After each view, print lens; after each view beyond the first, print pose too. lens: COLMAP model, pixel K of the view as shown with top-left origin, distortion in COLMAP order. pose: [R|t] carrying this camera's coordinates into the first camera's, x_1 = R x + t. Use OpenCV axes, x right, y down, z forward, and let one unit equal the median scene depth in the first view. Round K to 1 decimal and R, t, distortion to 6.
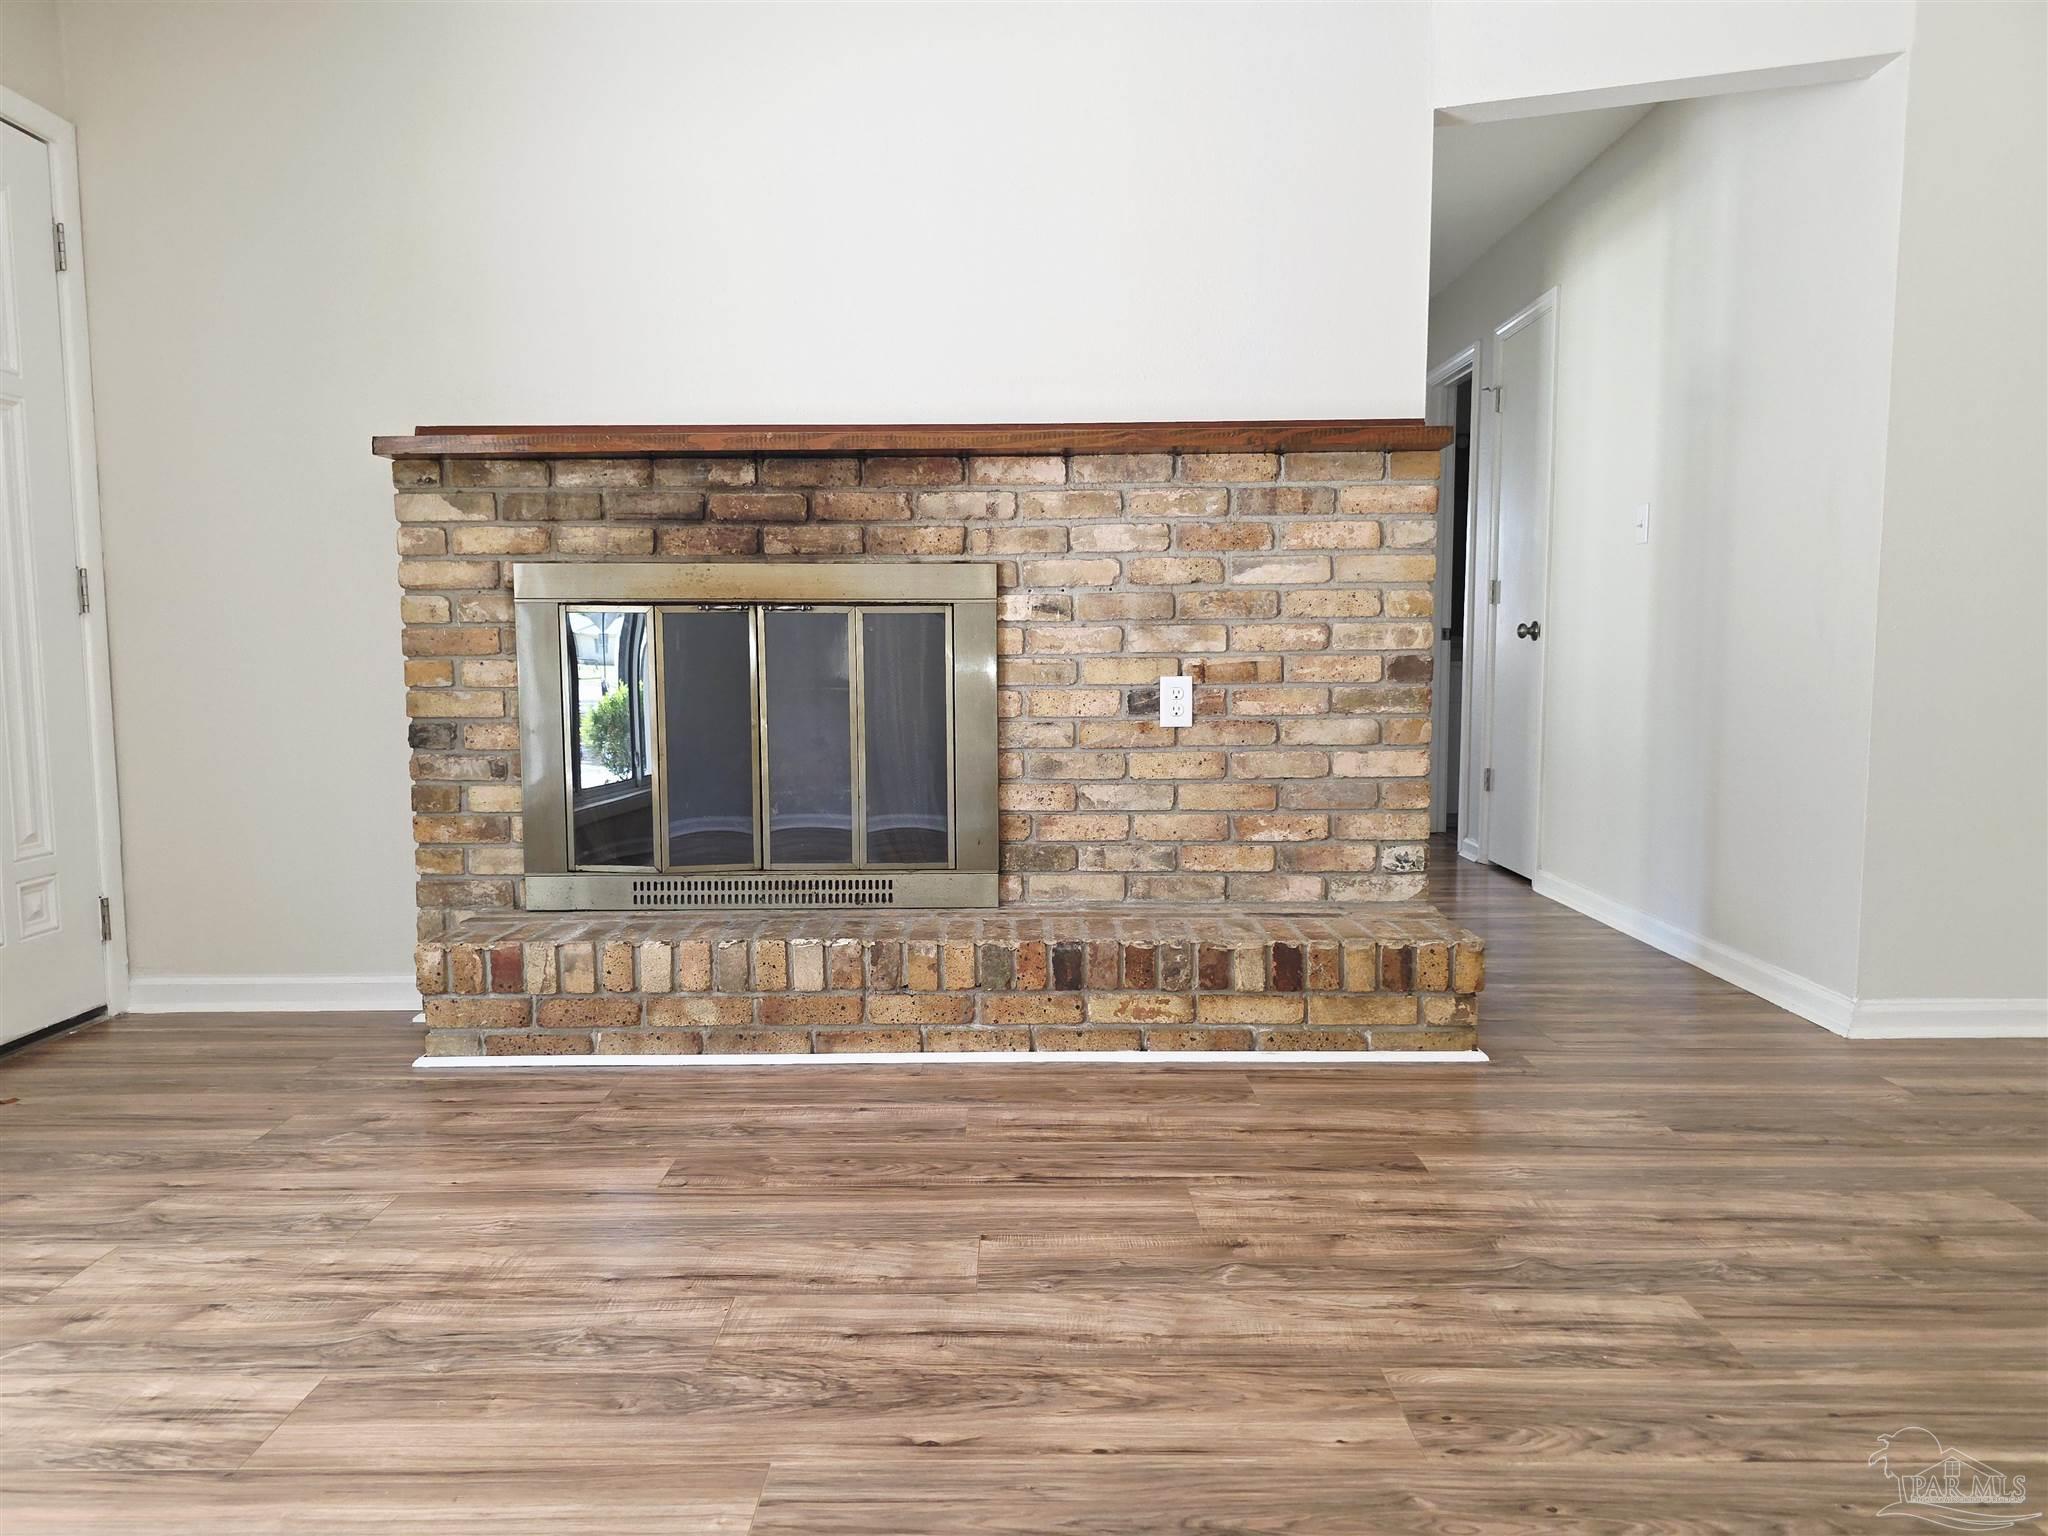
lens RADIAL K [[1374.9, 0, 1027.8], [0, 1374.9, 780.9], [0, 0, 1]] dist [0.055362, -0.047928]
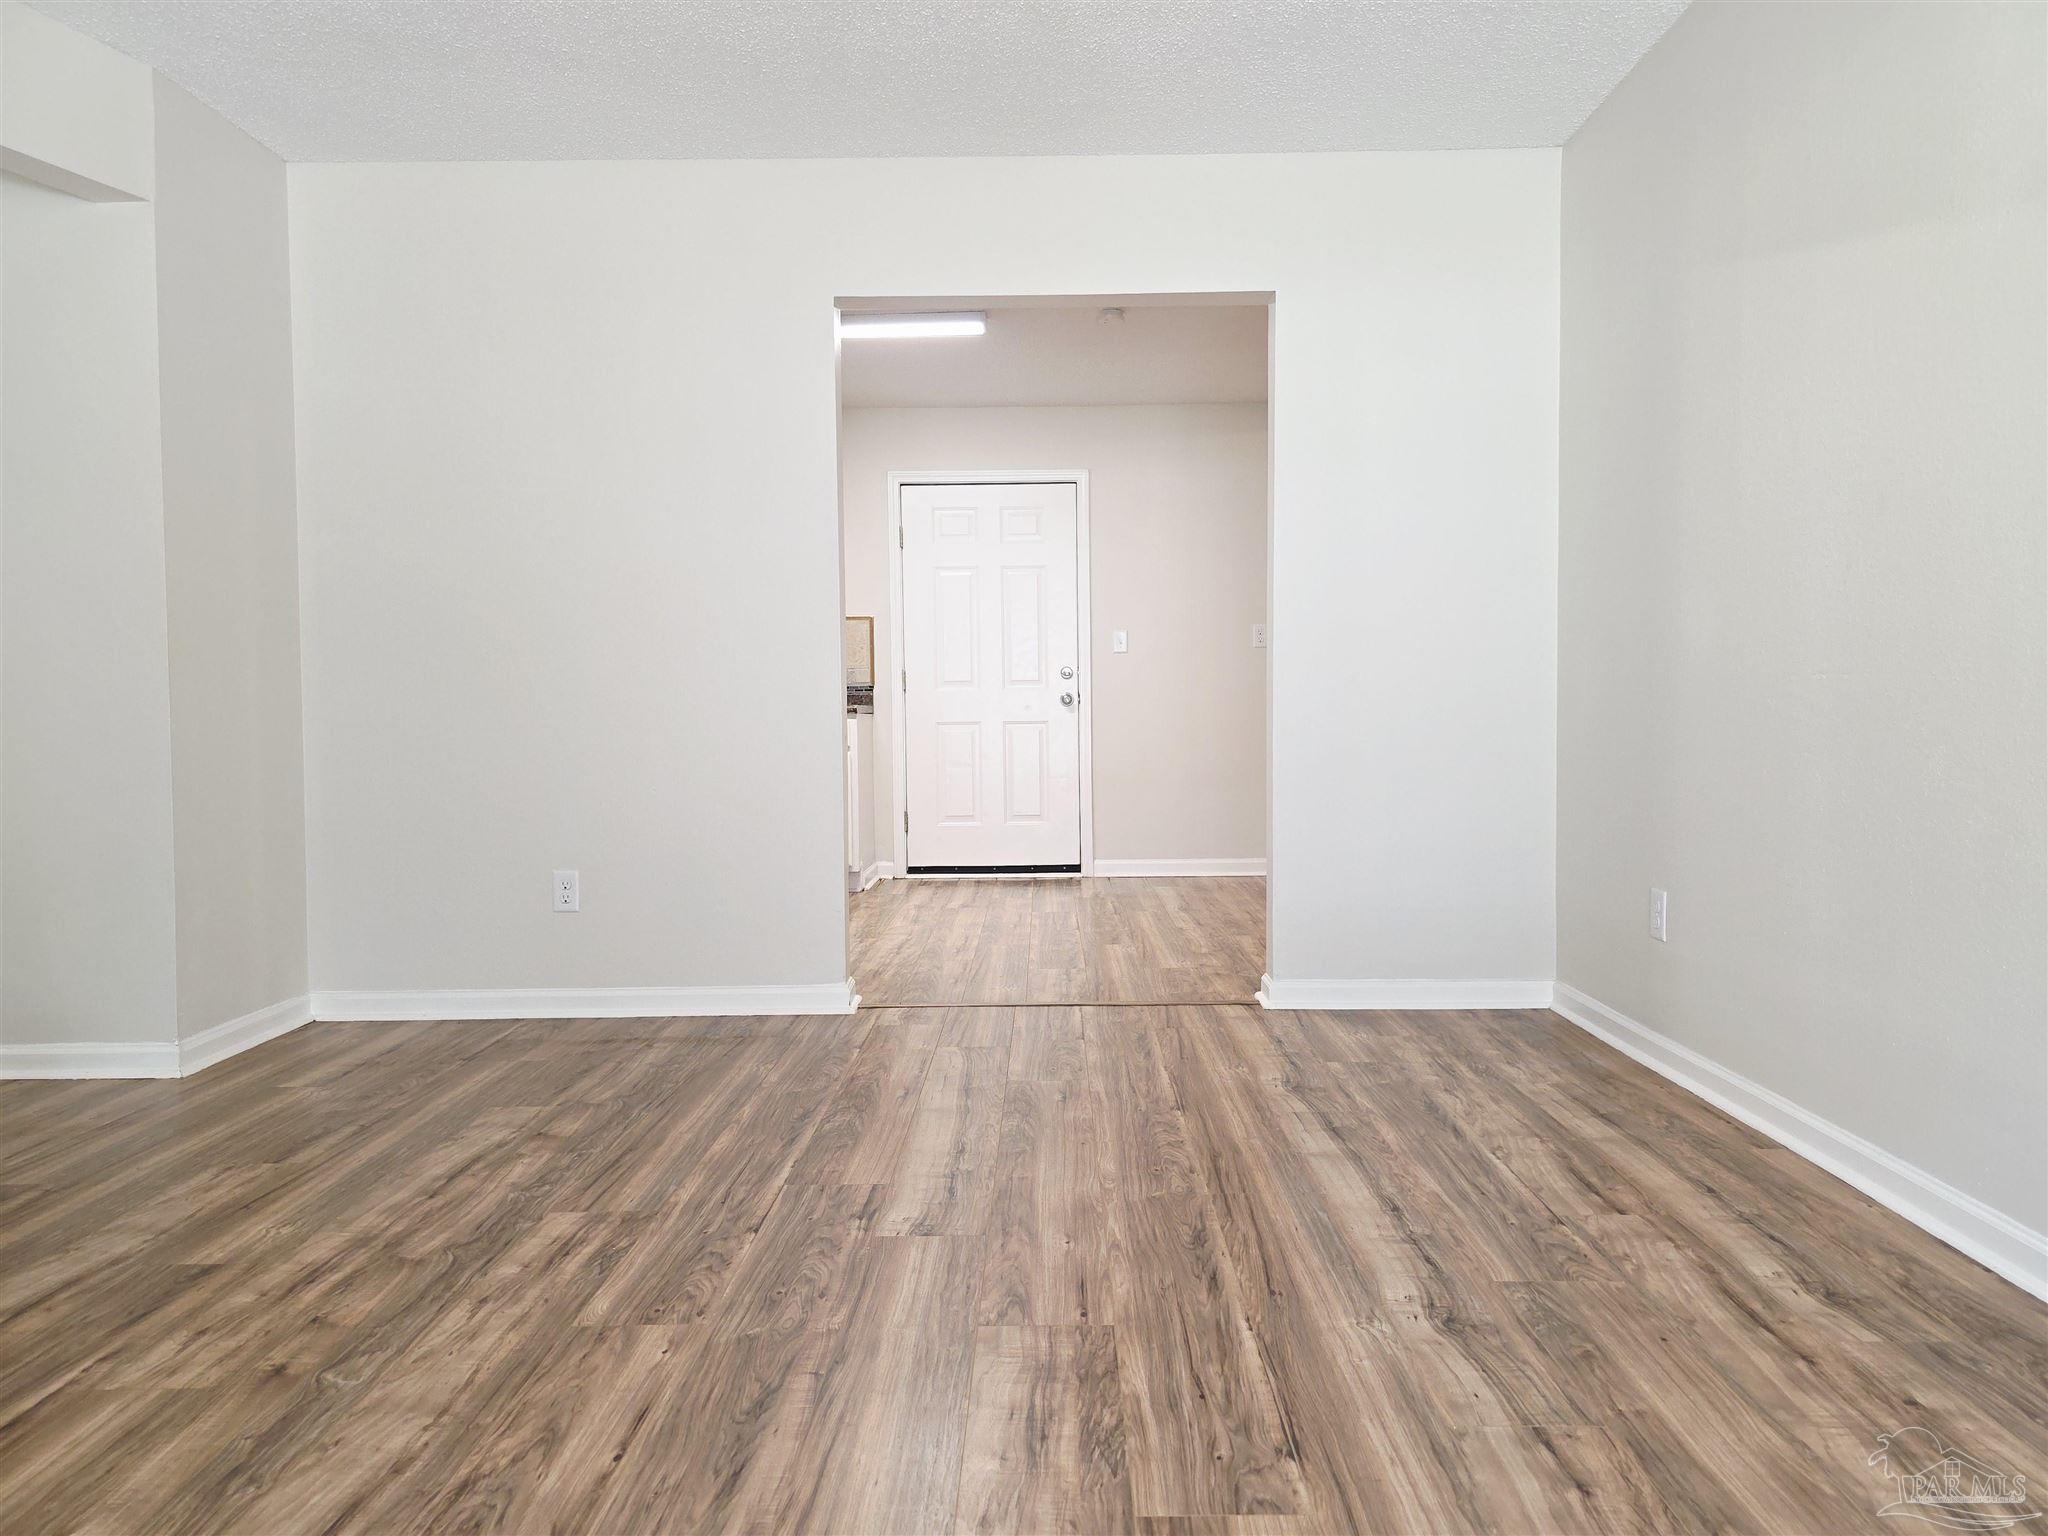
lens RADIAL K [[1374.9, 0, 1027.0], [0, 1374.9, 785.8], [0, 0, 1]] dist [0.055362, -0.047928]
pose [[0.015436, -0.049414, 0.998659, -0.506616], [0.106724, 0.993154, 0.047492, -0.024529], [-0.994169, 0.105848, 0.020604, 0.313516]]
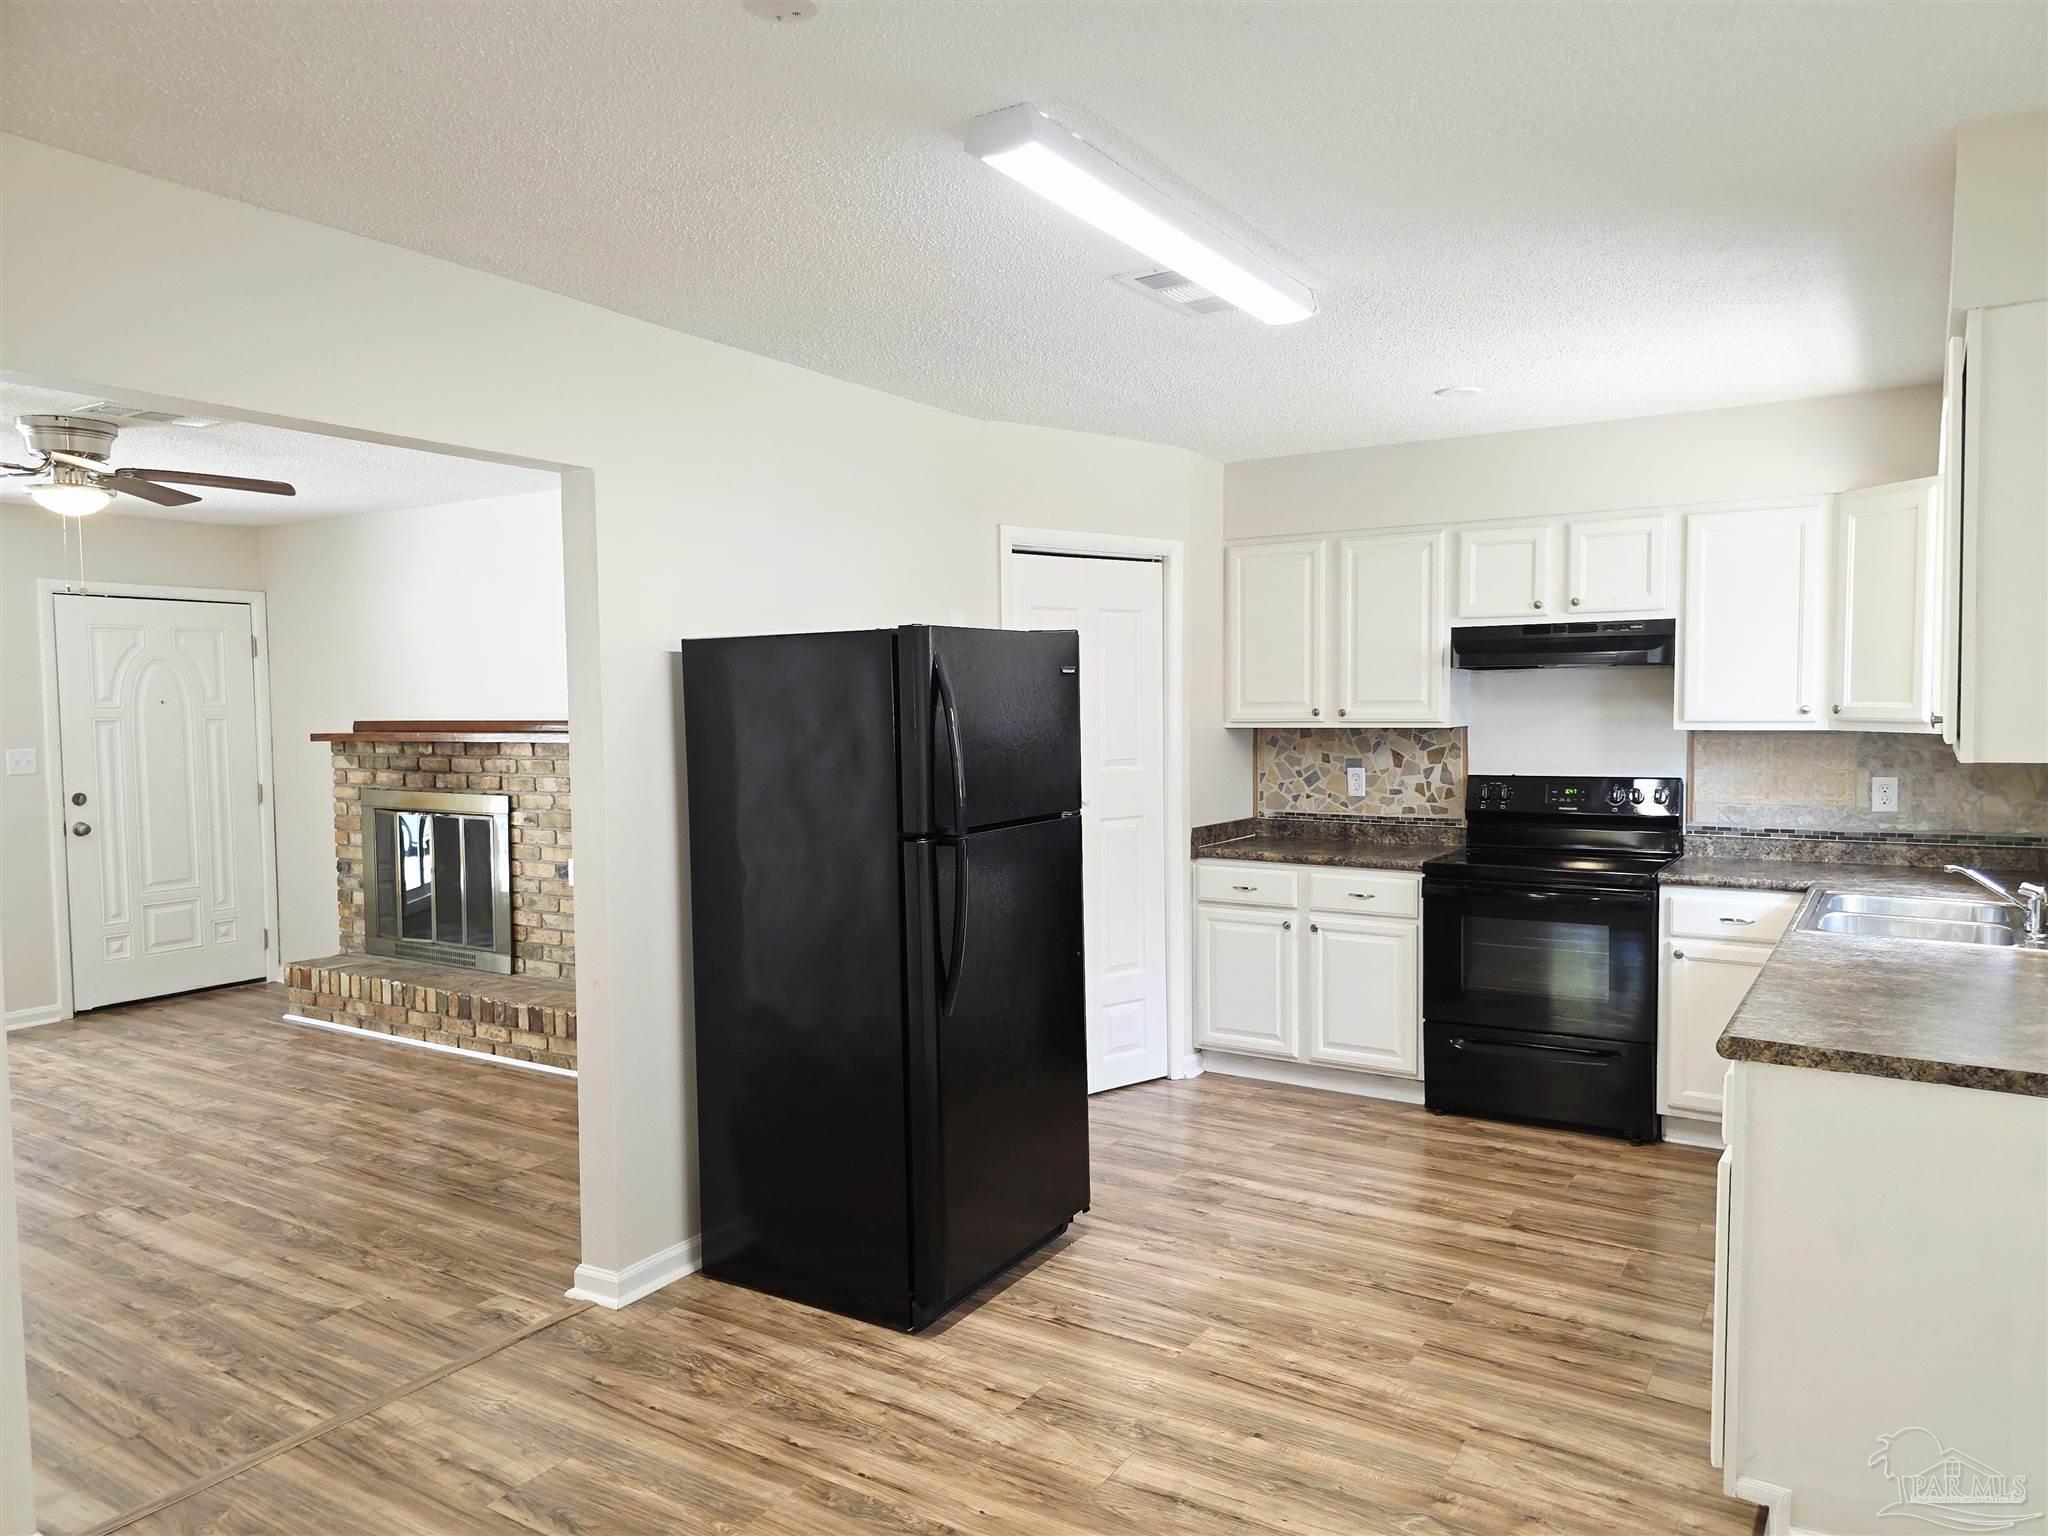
lens RADIAL K [[1374.9, 0, 1041.7], [0, 1374.9, 774.3], [0, 0, 1]] dist [0.055362, -0.047928]
pose [[0.845635, 0.025776, -0.533139, 1.786857], [-0.046127, 0.998626, -0.024882, -0.189131], [0.531765, 0.045633, 0.845661, -0.272964]]
